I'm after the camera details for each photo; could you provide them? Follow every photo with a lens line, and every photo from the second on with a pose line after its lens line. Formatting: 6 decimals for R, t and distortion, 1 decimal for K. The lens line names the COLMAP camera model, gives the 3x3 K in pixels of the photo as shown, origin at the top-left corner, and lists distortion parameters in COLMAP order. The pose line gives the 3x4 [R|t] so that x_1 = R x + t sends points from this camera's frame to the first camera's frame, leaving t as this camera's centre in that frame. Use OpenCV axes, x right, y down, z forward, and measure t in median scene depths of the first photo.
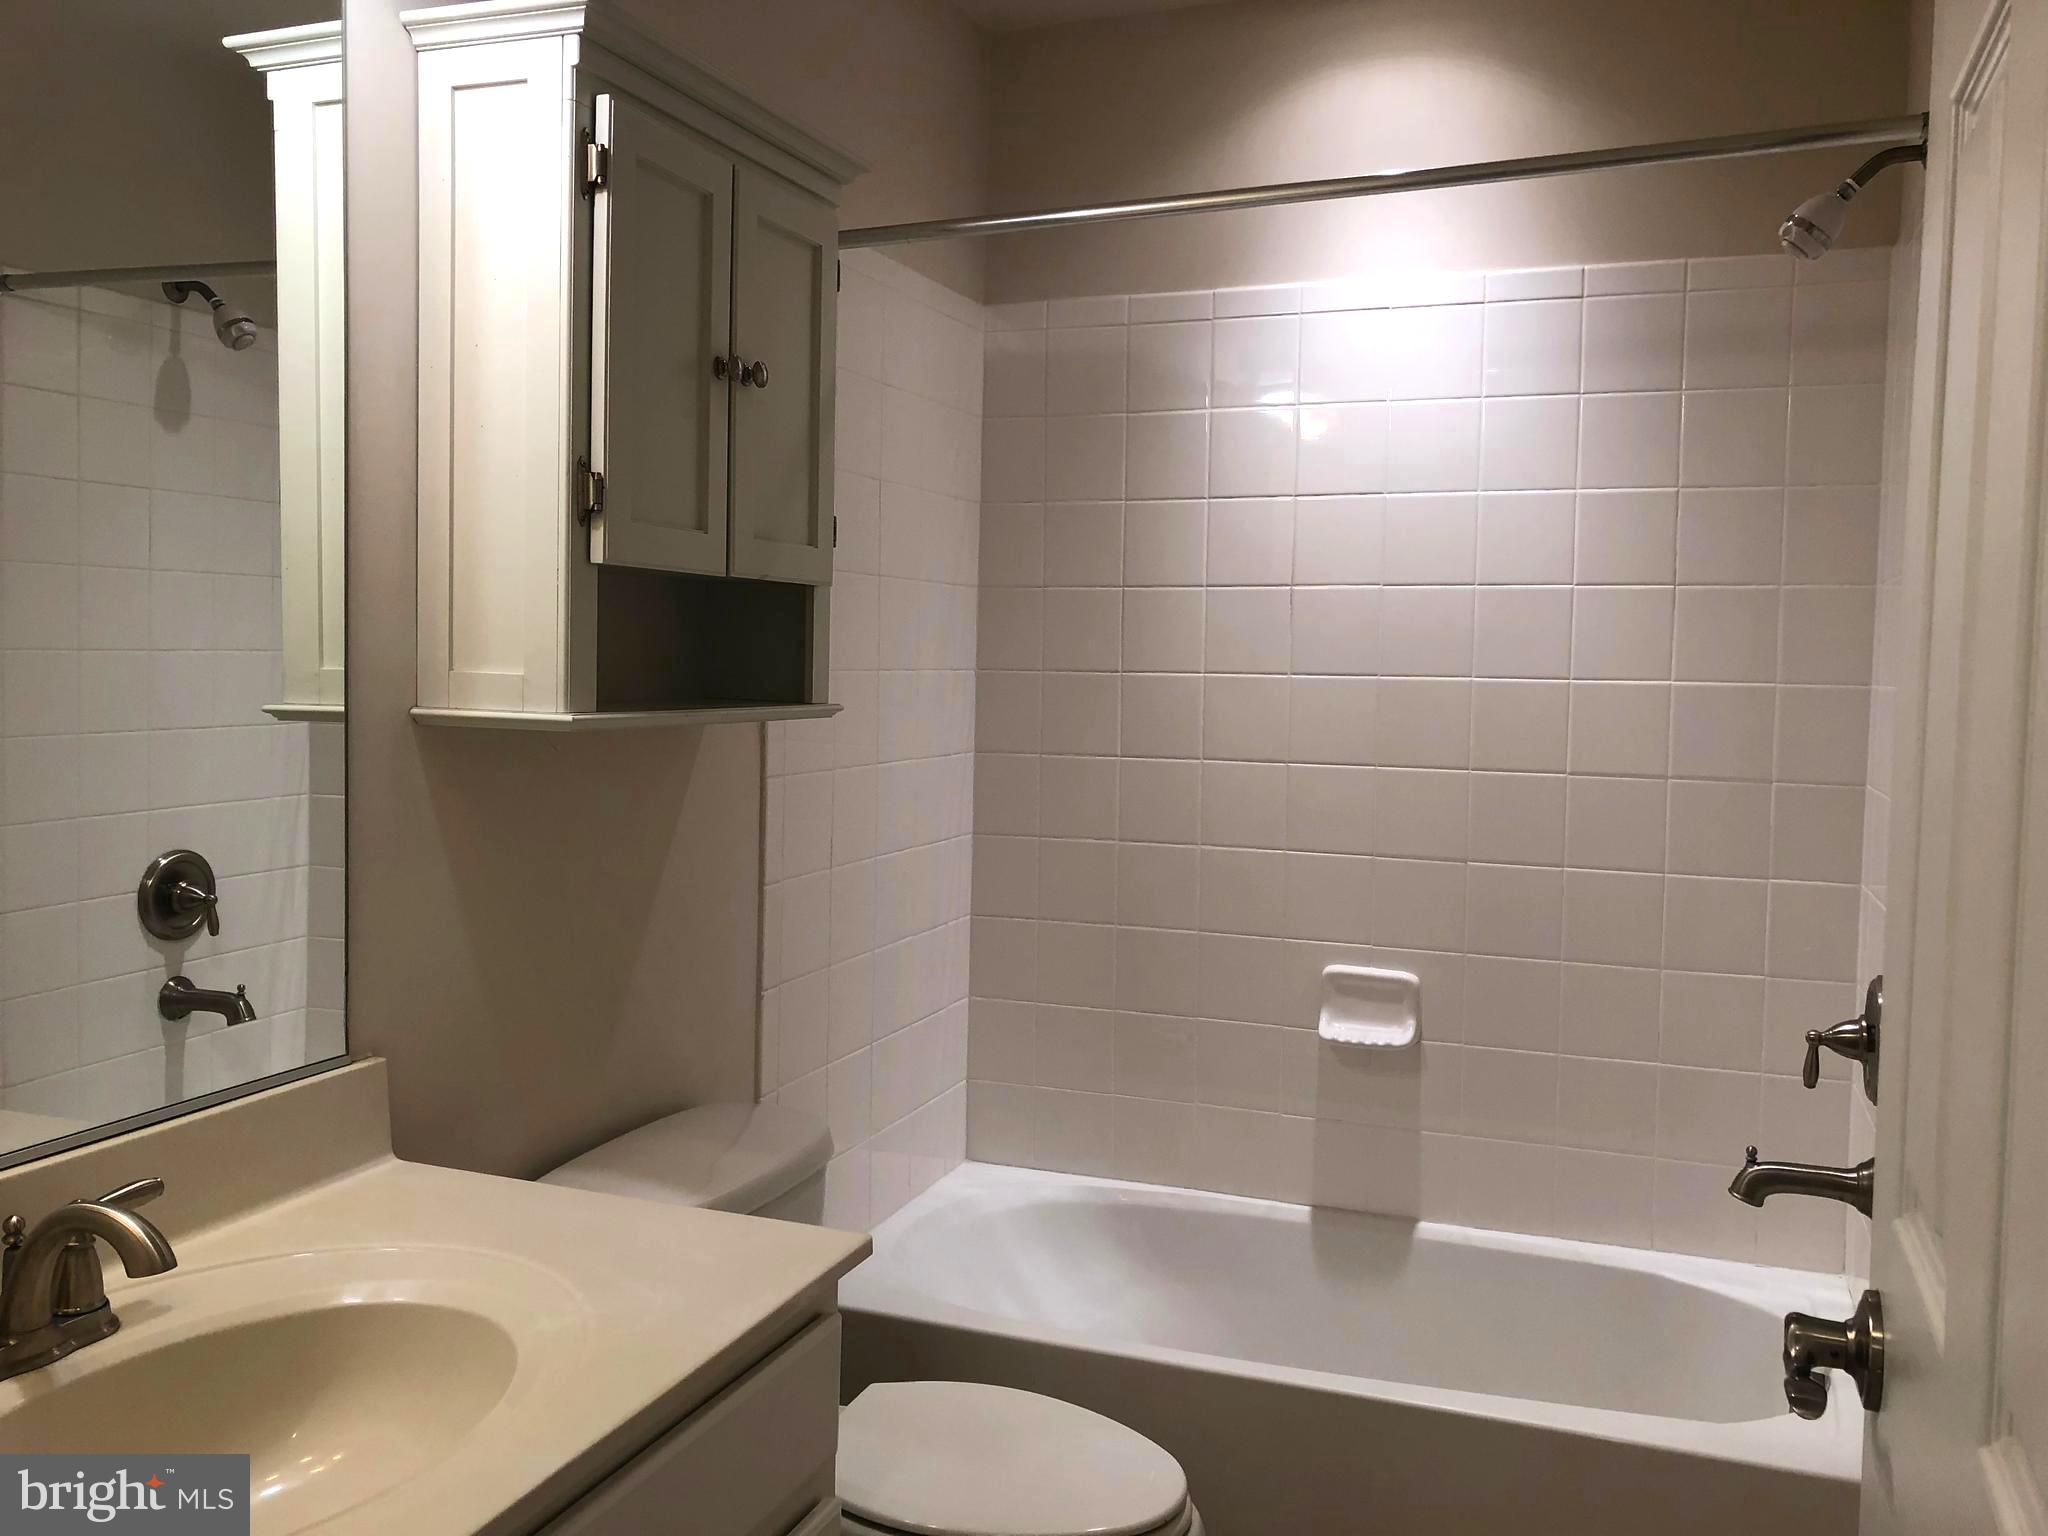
lens RADIAL K [[1664.0, 0, 1031.5], [0, 1664.0, 763.5], [0, 0, 1]] dist [-0.004138, 0.015334]
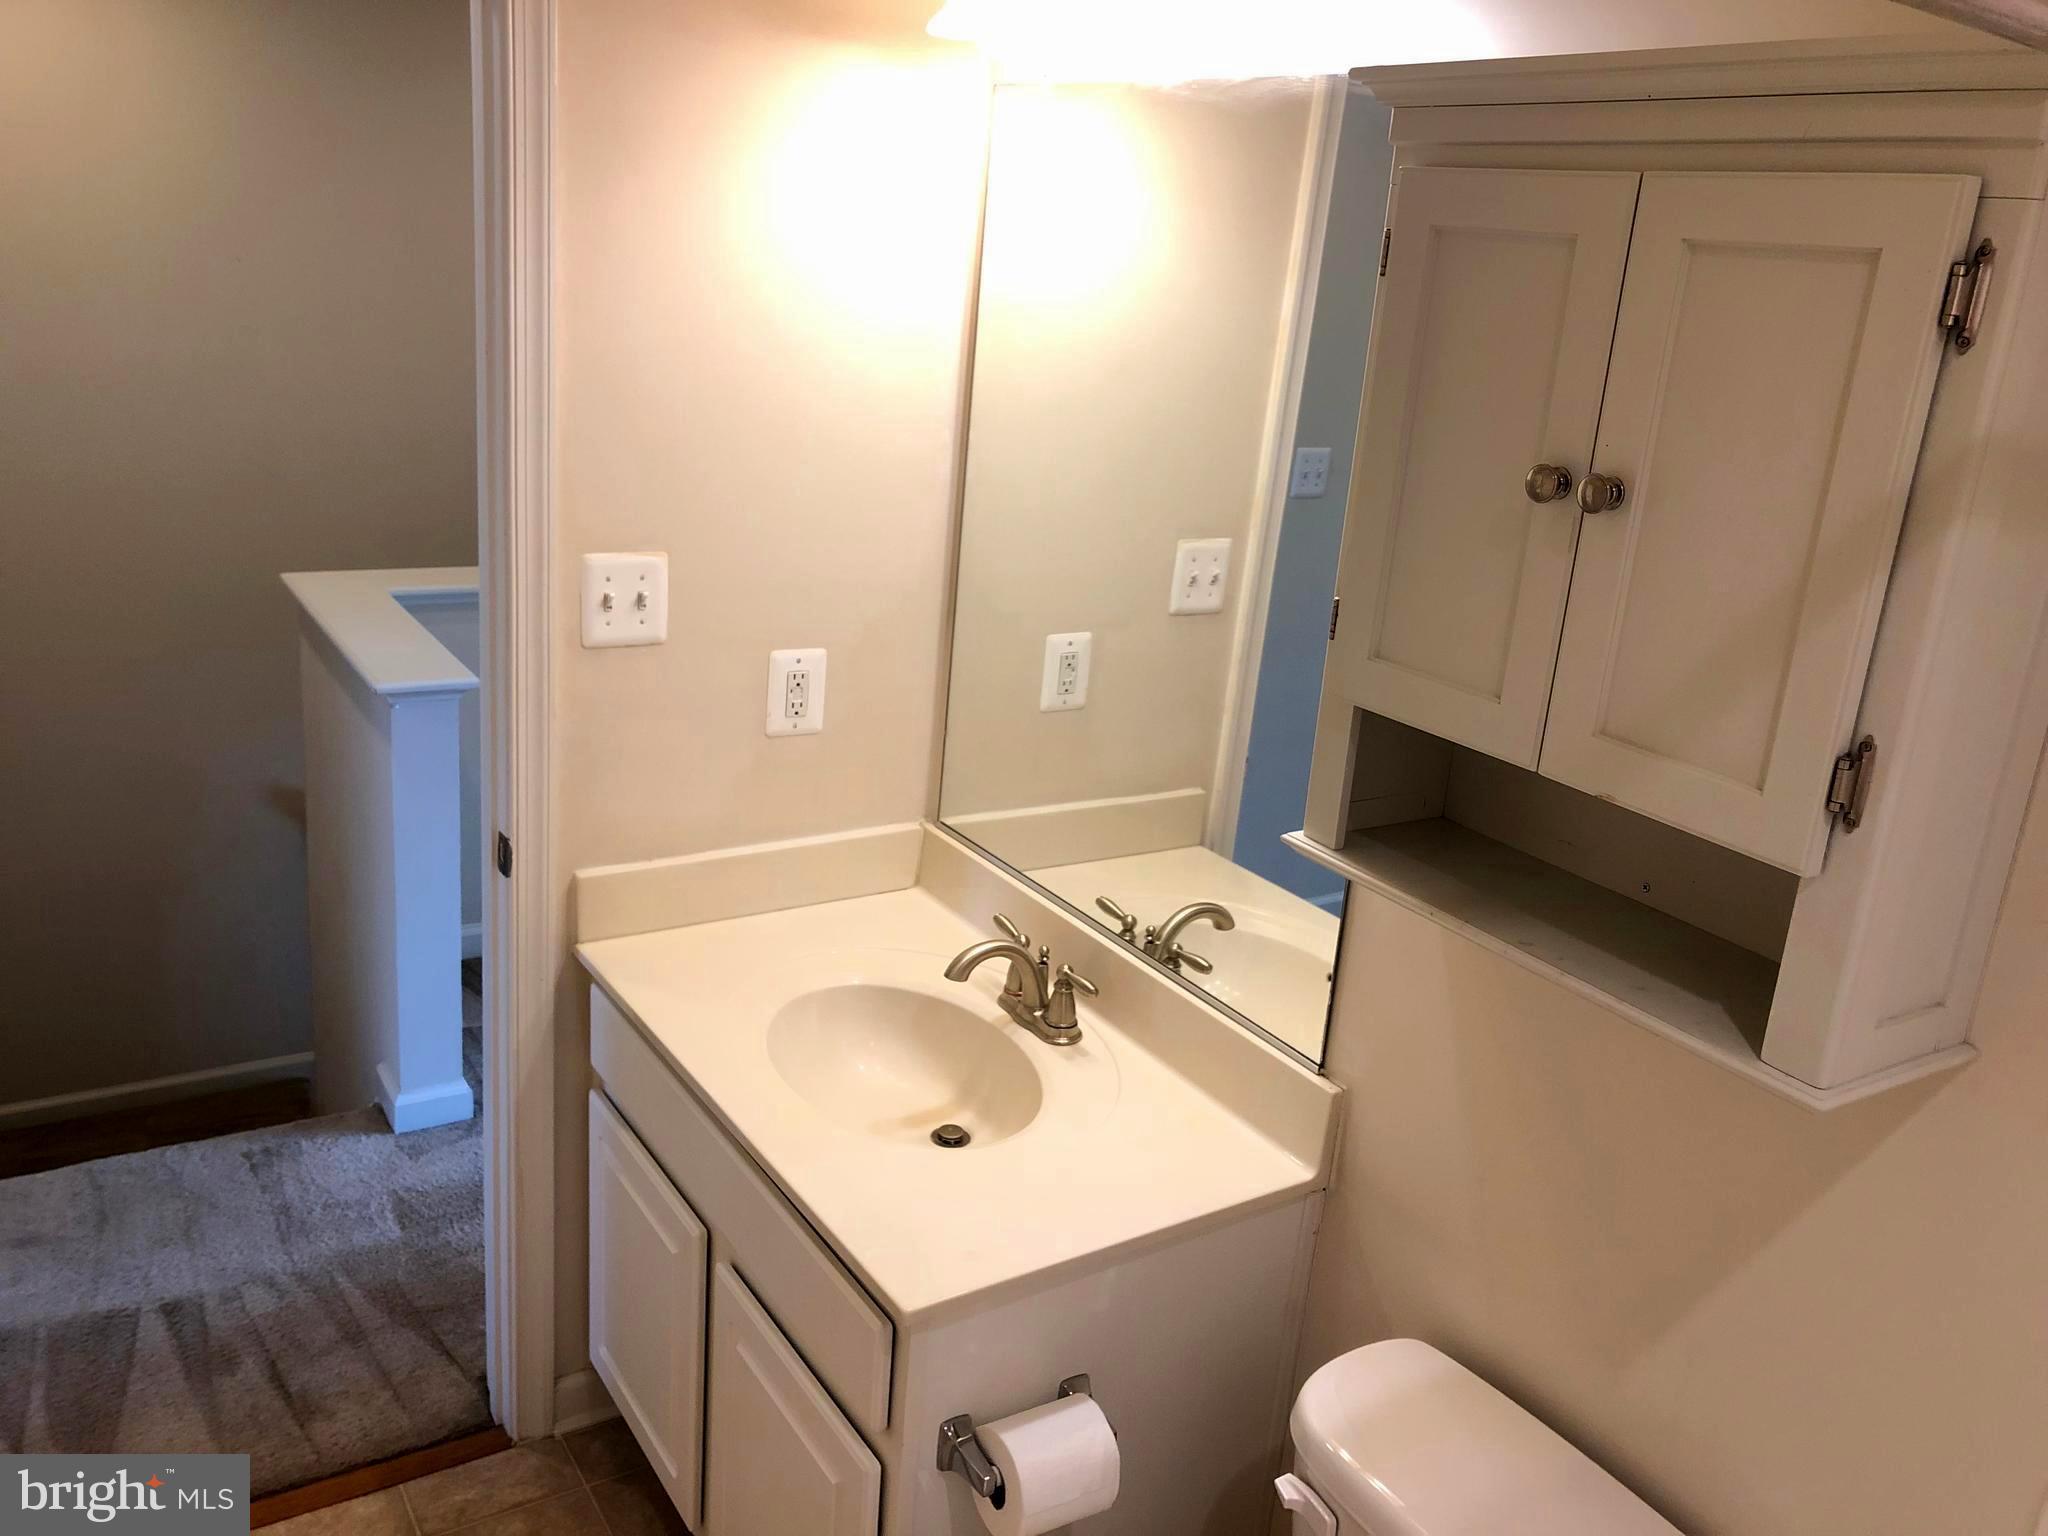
lens RADIAL K [[1684.2, 0, 1026.5], [0, 1684.2, 723.1], [0, 0, 1]] dist [-0.004868, 0.001990]
pose [[-0.594453, 0.162514, -0.787537, 0.424522], [-0.141997, 0.942760, 0.301728, -0.268700], [0.791494, 0.291191, -0.537350, 1.022255]]
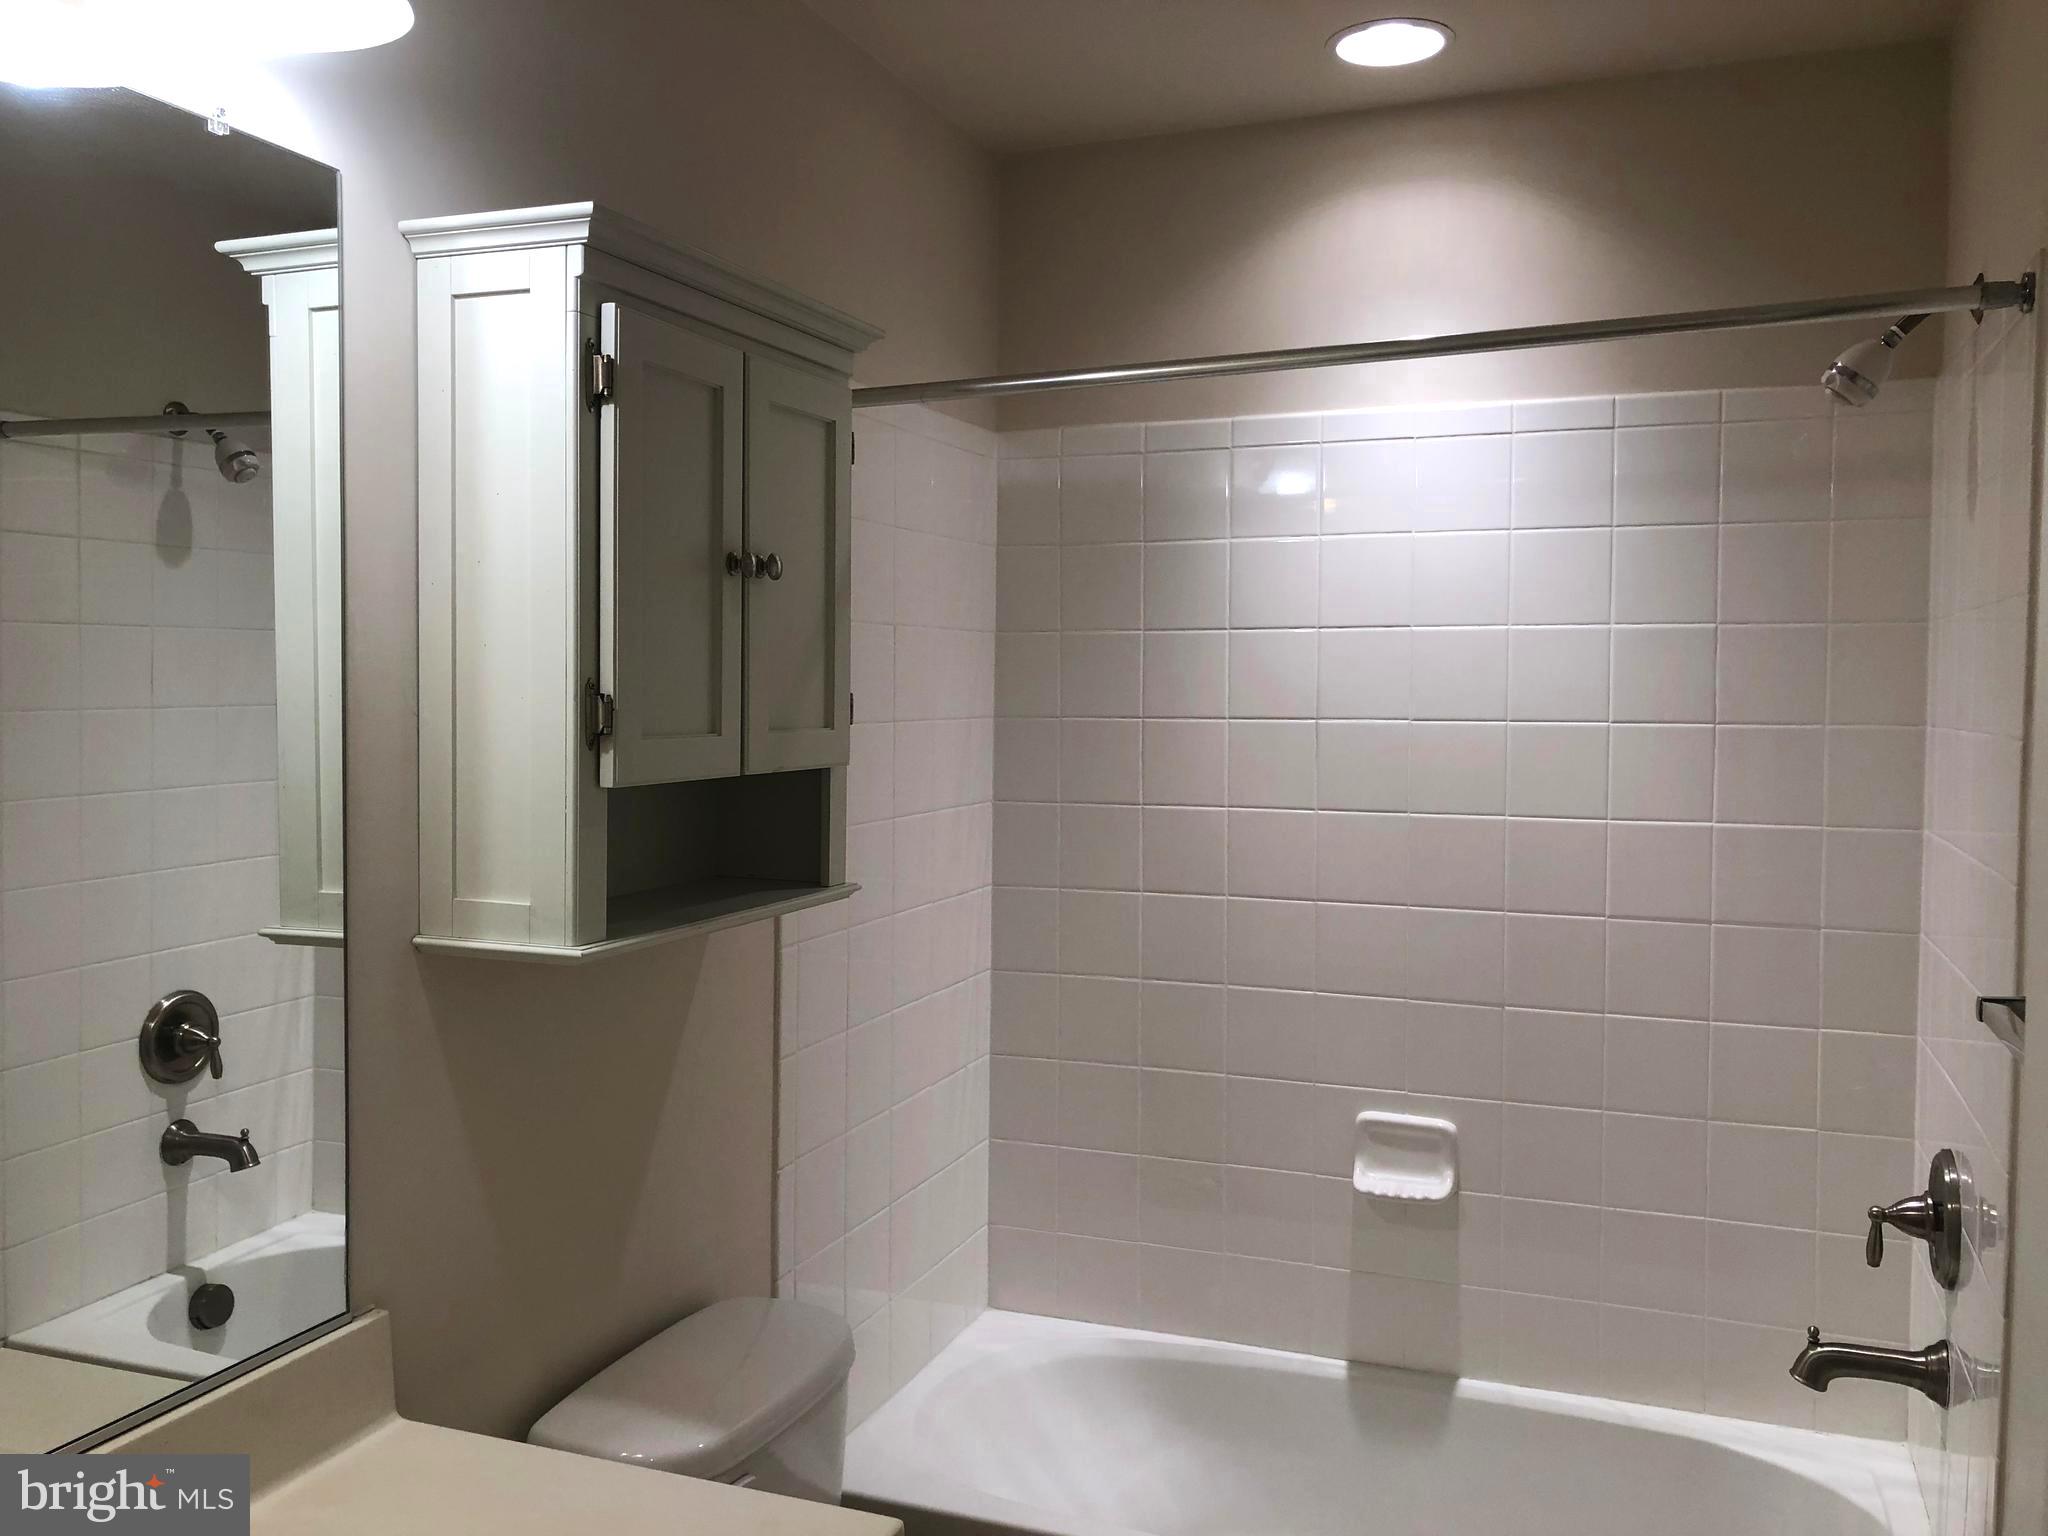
lens RADIAL K [[1656.2, 0, 1026.6], [0, 1656.2, 757.9], [0, 0, 1]] dist [0.004655, -0.004987]
pose [[0.999899, -0.012641, -0.006515, -0.010024], [0.012508, 0.999720, -0.020098, -0.086317], [0.006767, 0.020014, 0.999777, 0.037182]]
